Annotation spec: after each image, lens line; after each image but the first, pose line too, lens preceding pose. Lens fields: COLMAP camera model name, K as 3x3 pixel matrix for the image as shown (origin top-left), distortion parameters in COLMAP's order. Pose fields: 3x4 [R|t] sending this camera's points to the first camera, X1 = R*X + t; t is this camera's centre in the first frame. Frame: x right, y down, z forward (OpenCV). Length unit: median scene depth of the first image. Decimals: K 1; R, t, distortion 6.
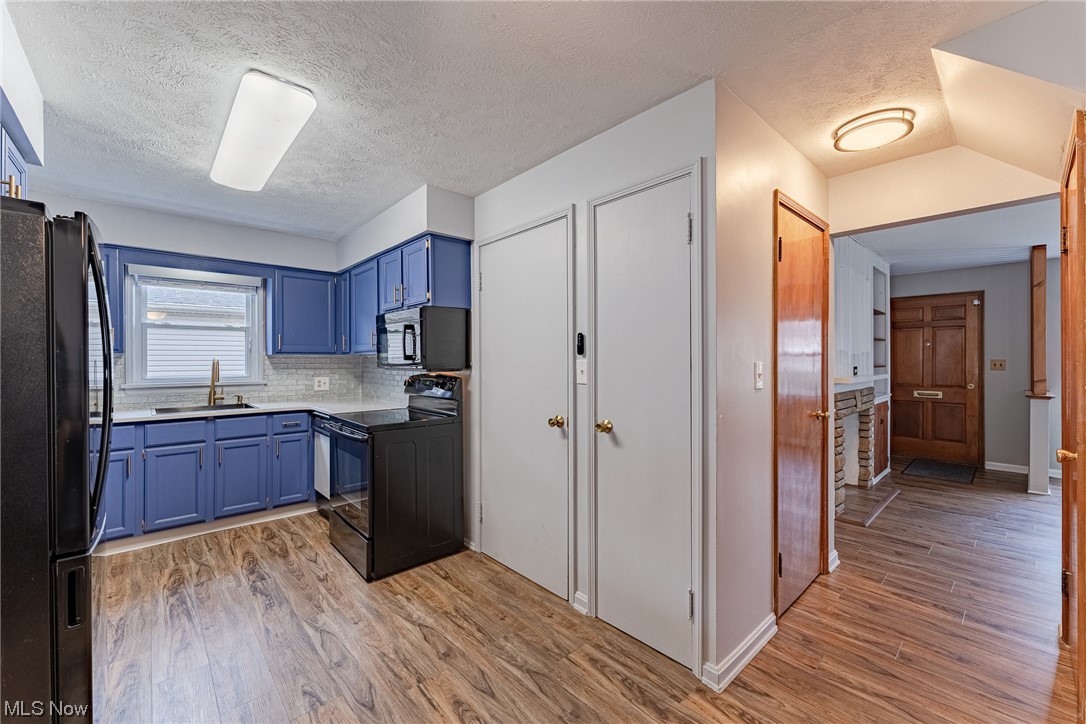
lens RADIAL K [[442.5, 0, 541.3], [0, 442.5, 355.5], [0, 0, 1]] dist [-0.001919, -0.000289]
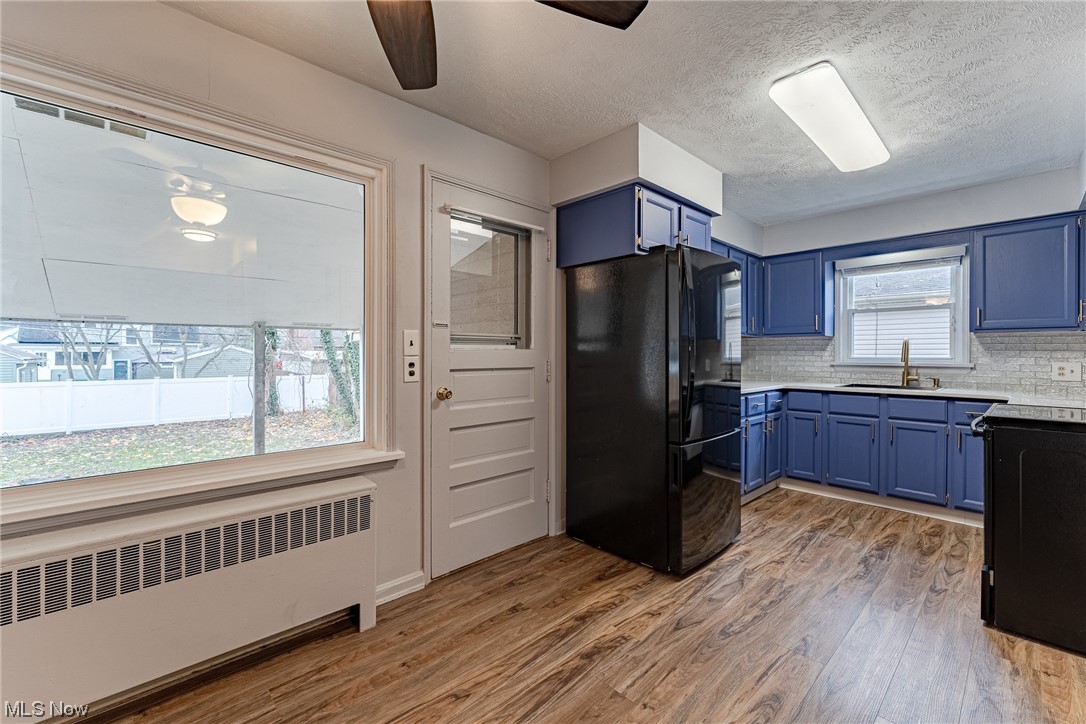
lens RADIAL K [[442.5, 0, 533.4], [0, 442.5, 350.8], [0, 0, 1]] dist [-0.001919, -0.000289]
pose [[0.009698, -0.001402, -0.999952, 0.286574], [0.005062, 0.999986, -0.001353, 0.037206], [0.999940, -0.005048, 0.009705, 0.188186]]
